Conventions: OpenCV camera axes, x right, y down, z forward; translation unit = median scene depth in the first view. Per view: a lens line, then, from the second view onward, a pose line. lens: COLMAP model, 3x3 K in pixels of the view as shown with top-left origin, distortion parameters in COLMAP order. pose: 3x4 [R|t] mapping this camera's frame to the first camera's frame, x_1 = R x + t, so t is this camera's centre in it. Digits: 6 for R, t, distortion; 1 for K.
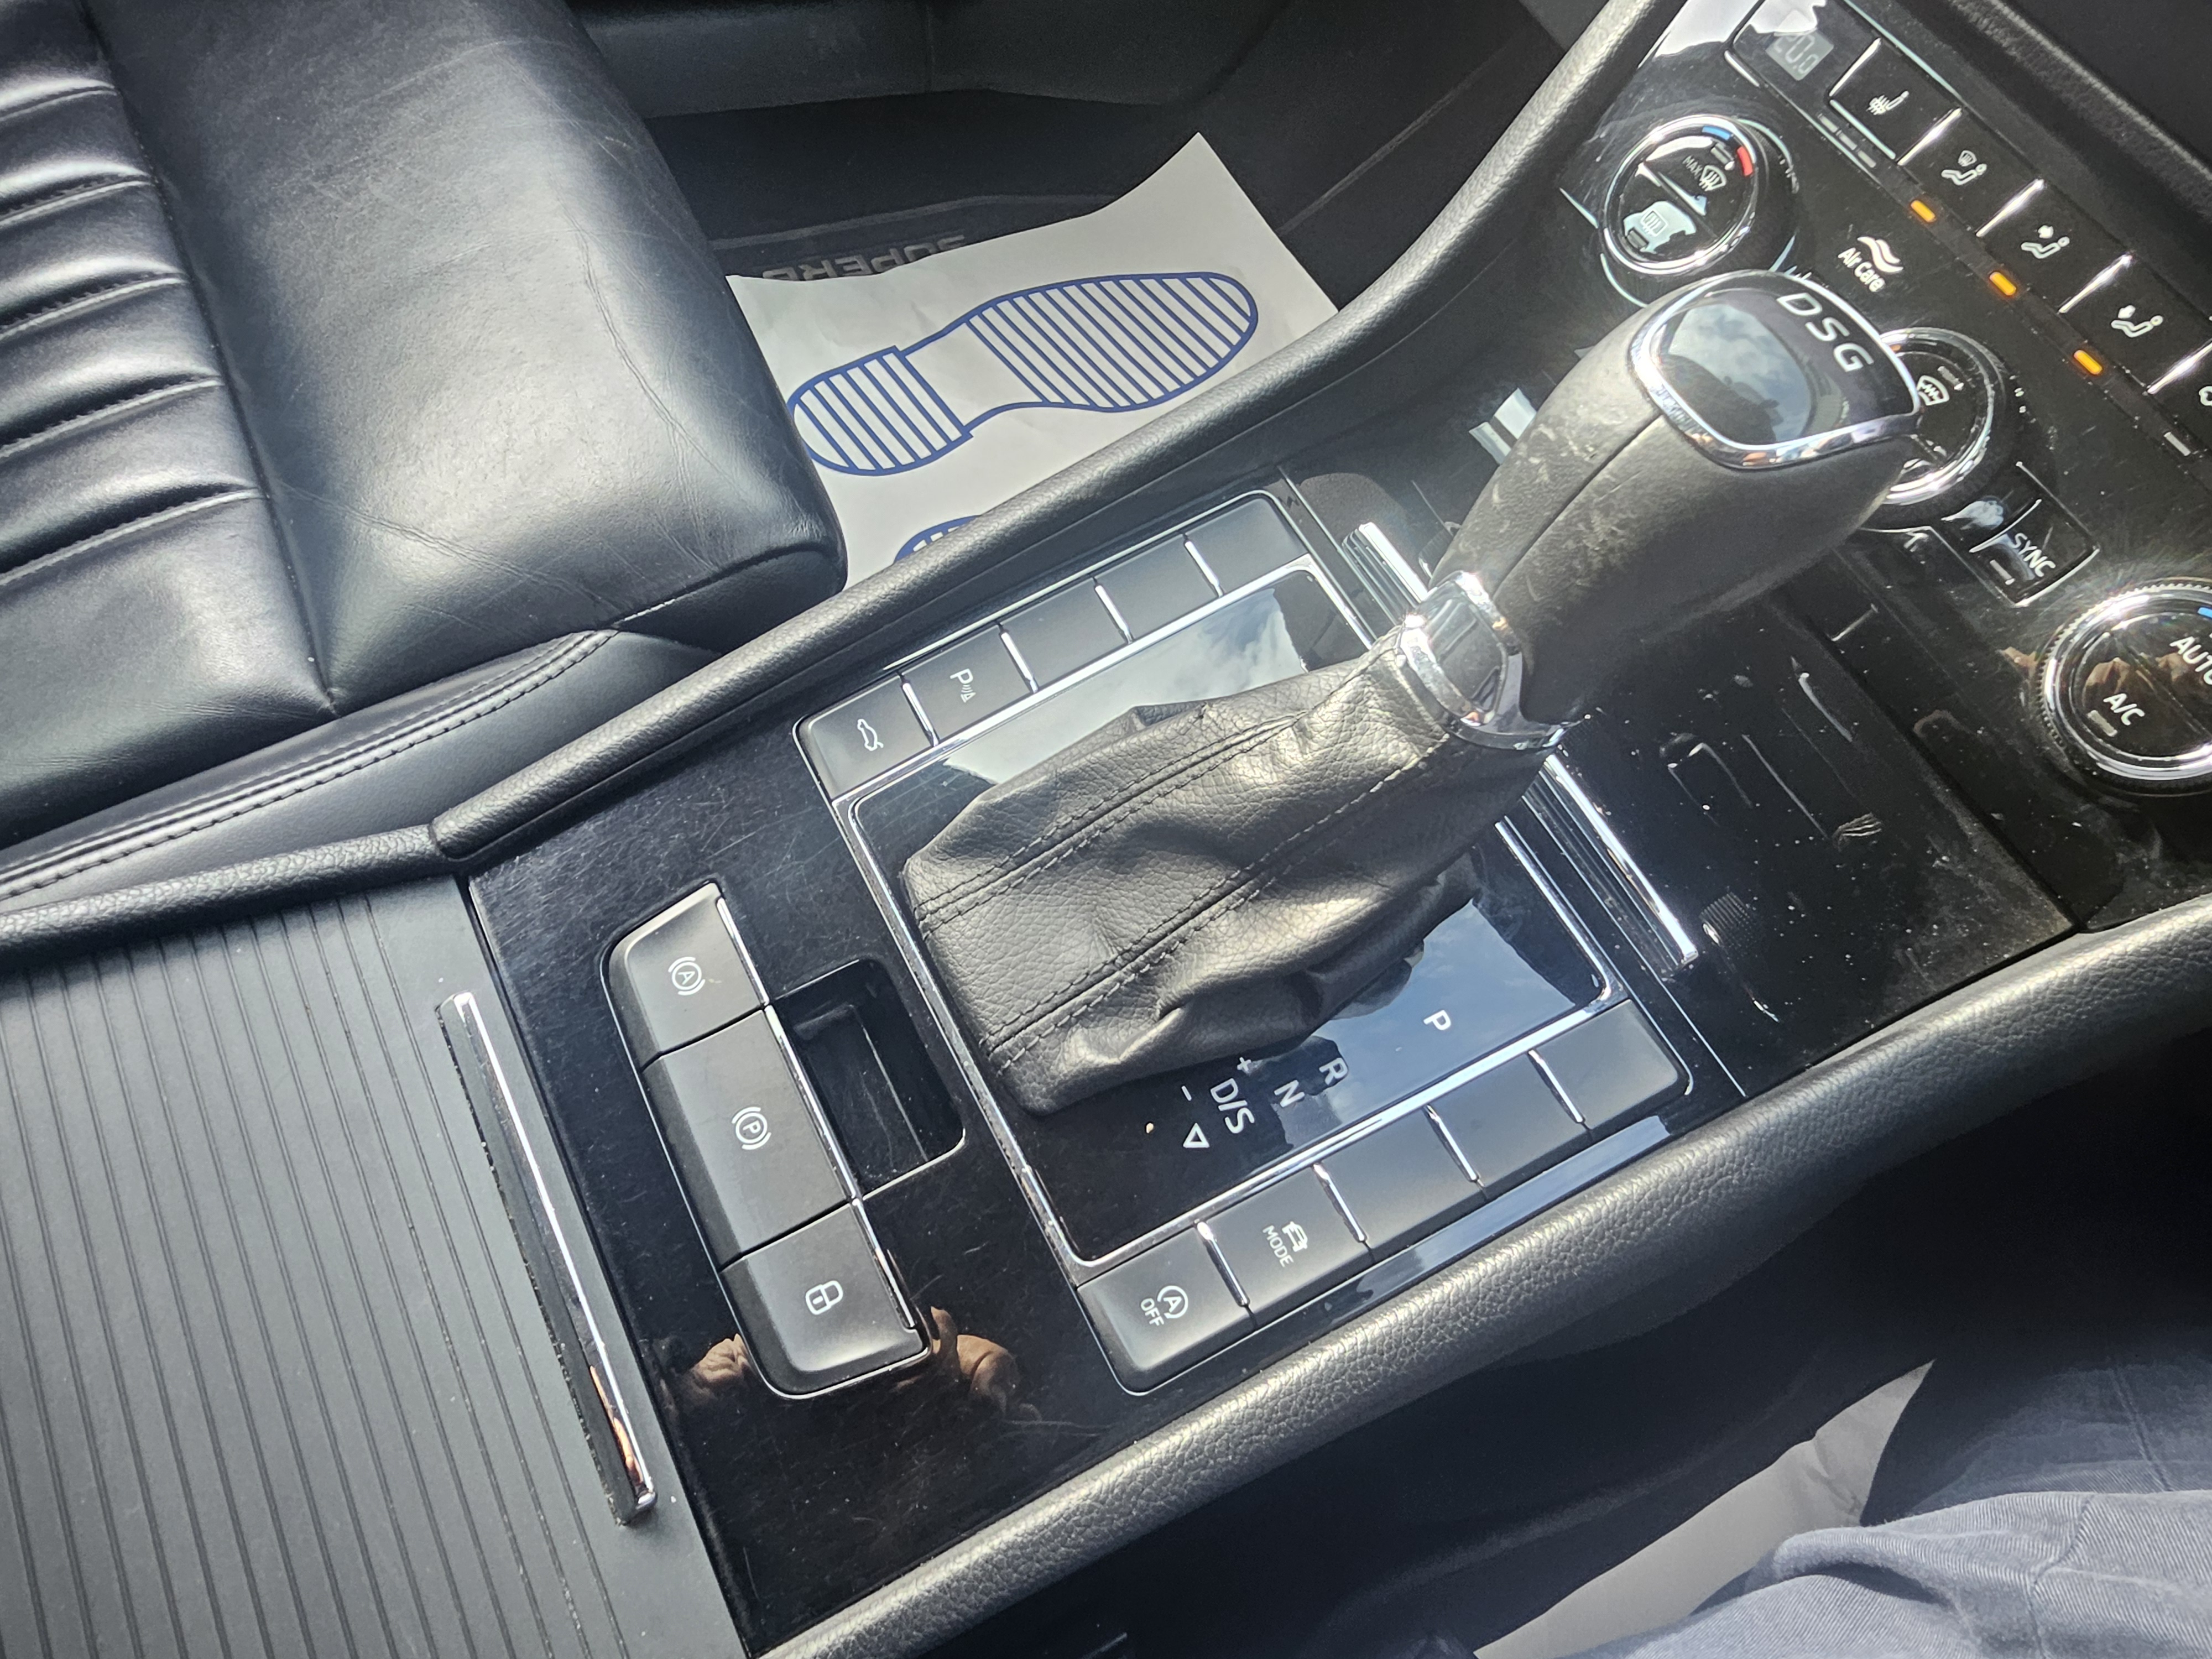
lens RADIAL K [[1349.2, 0, 1085.8], [0, 1349.2, 827.7], [0, 0, 1]] dist [0.009340, -0.007196]
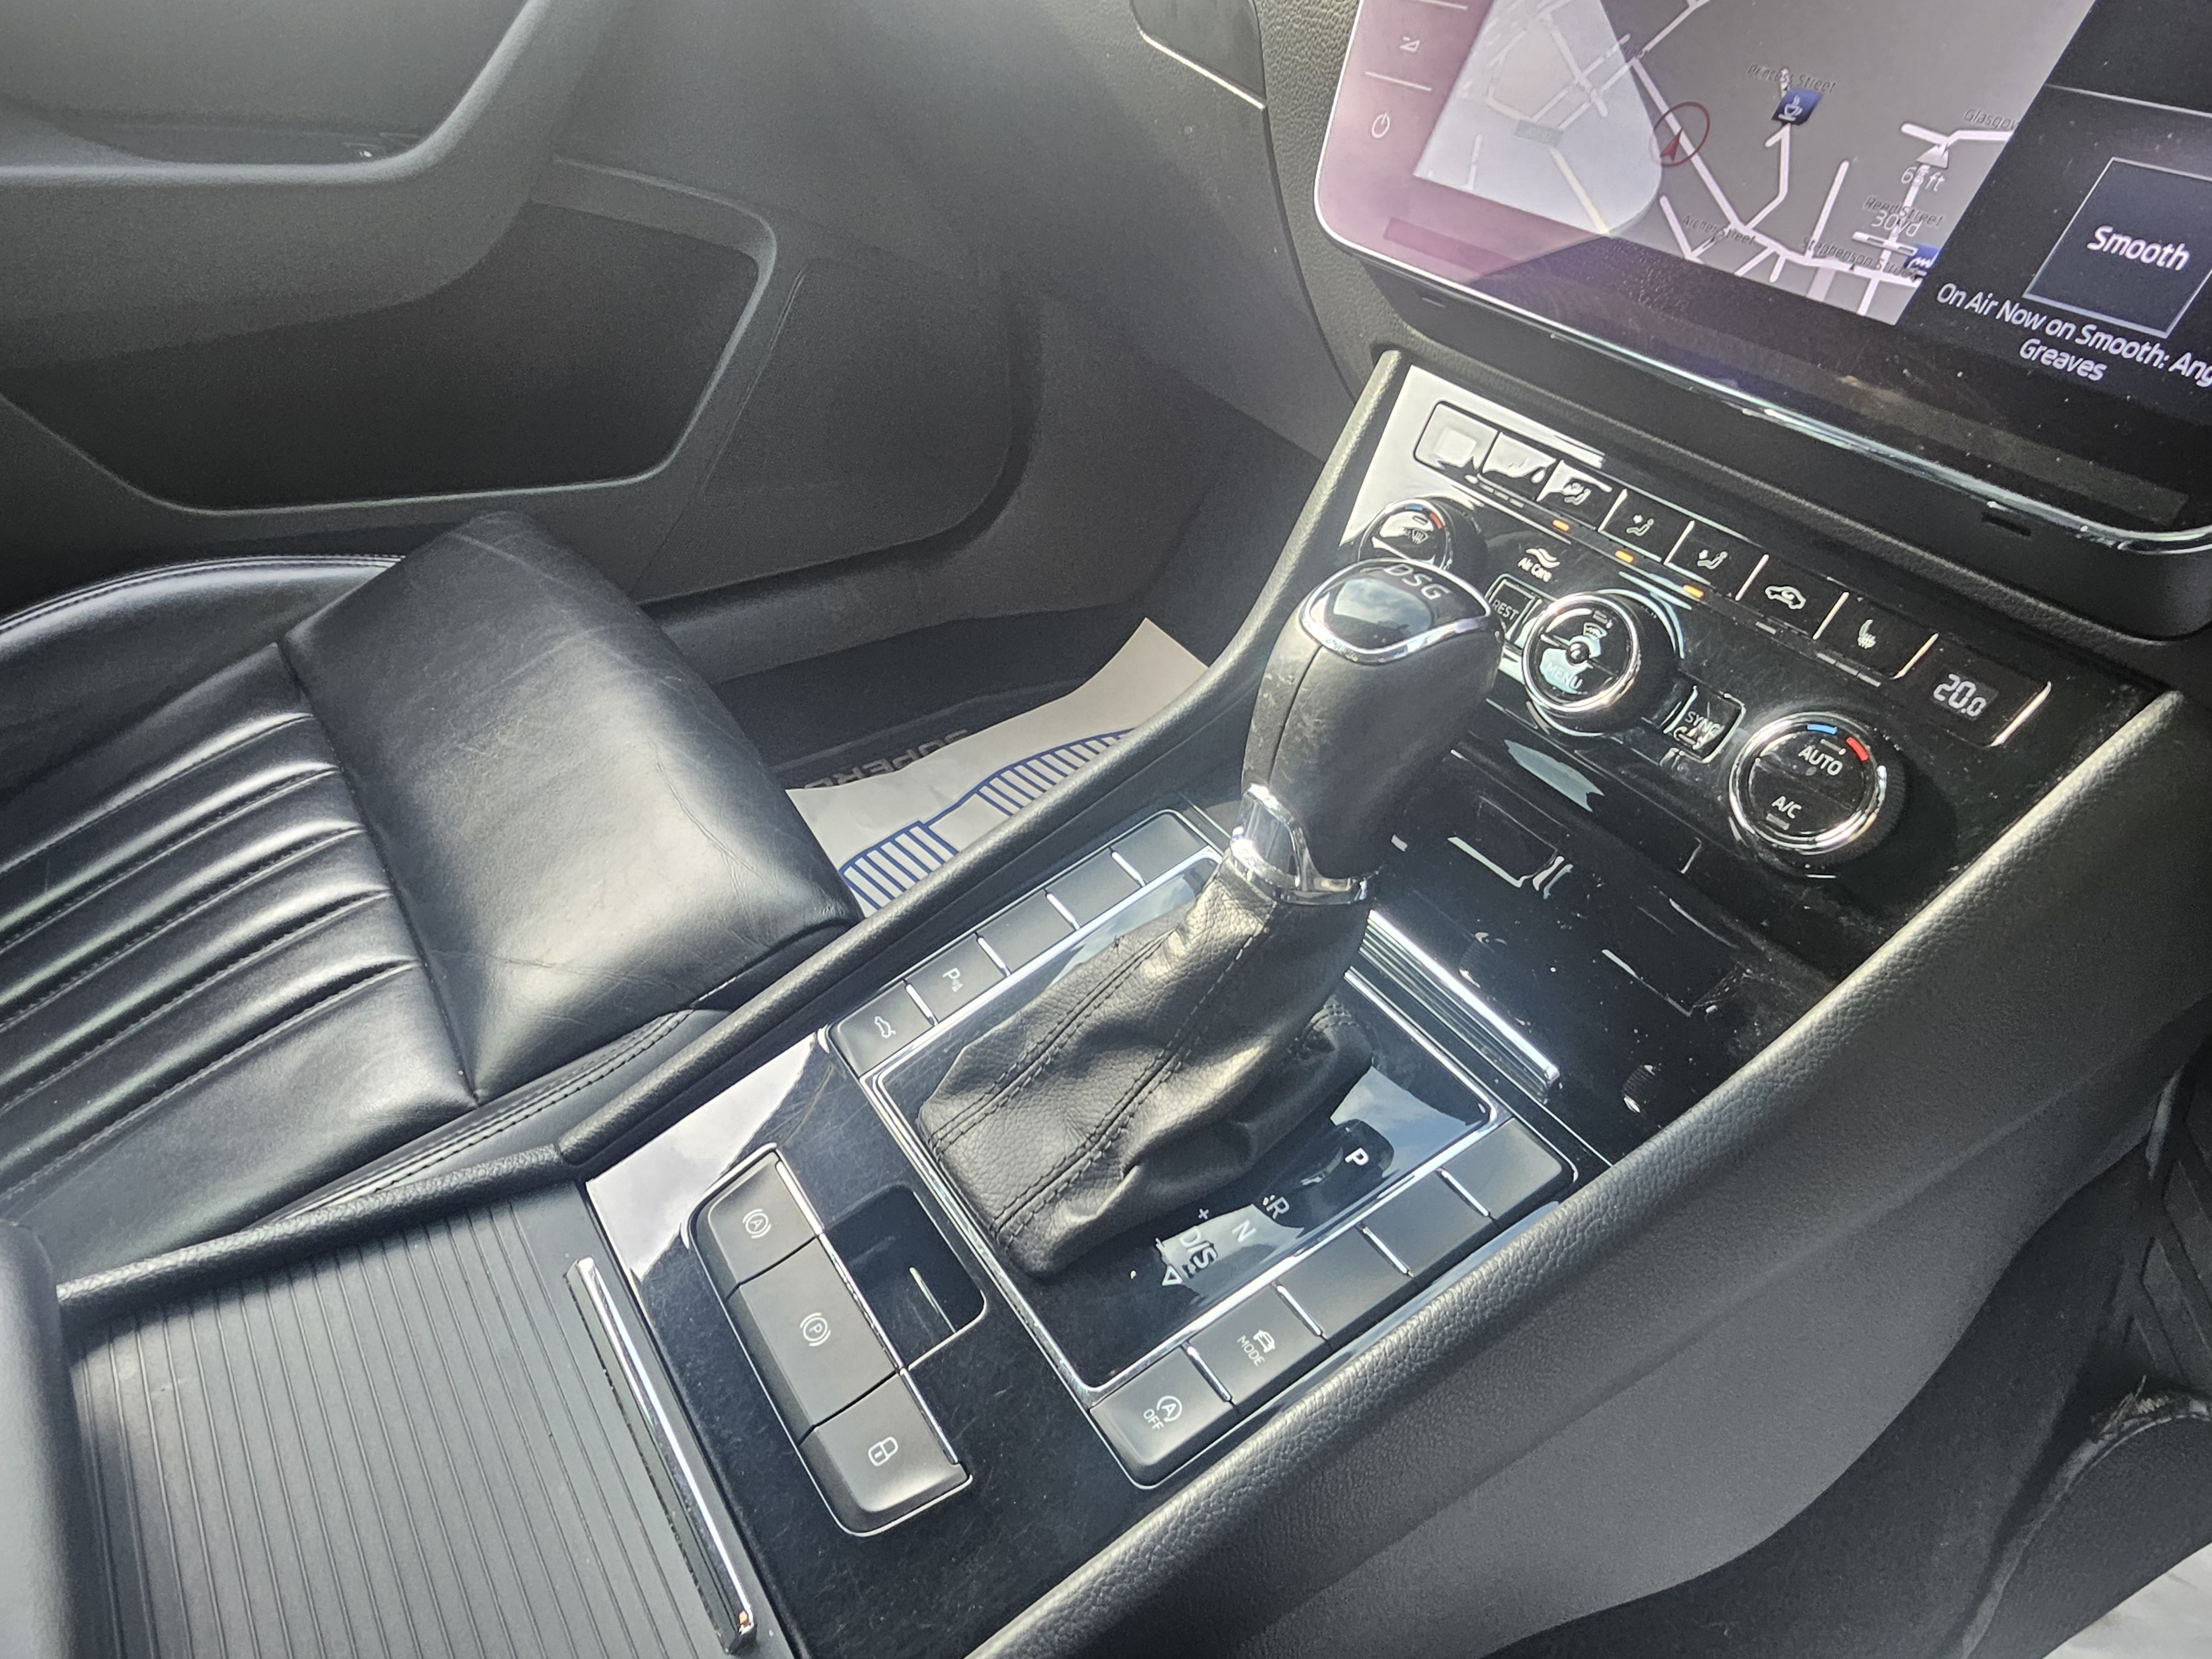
lens RADIAL K [[1349.2, 0, 1089.6], [0, 1349.2, 846.9], [0, 0, 1]] dist [0.009340, -0.007196]
pose [[0.983282, -0.179426, -0.031043, 0.112217], [0.158509, 0.927317, -0.339056, 0.262546], [0.089622, 0.328467, 0.940254, -0.272761]]
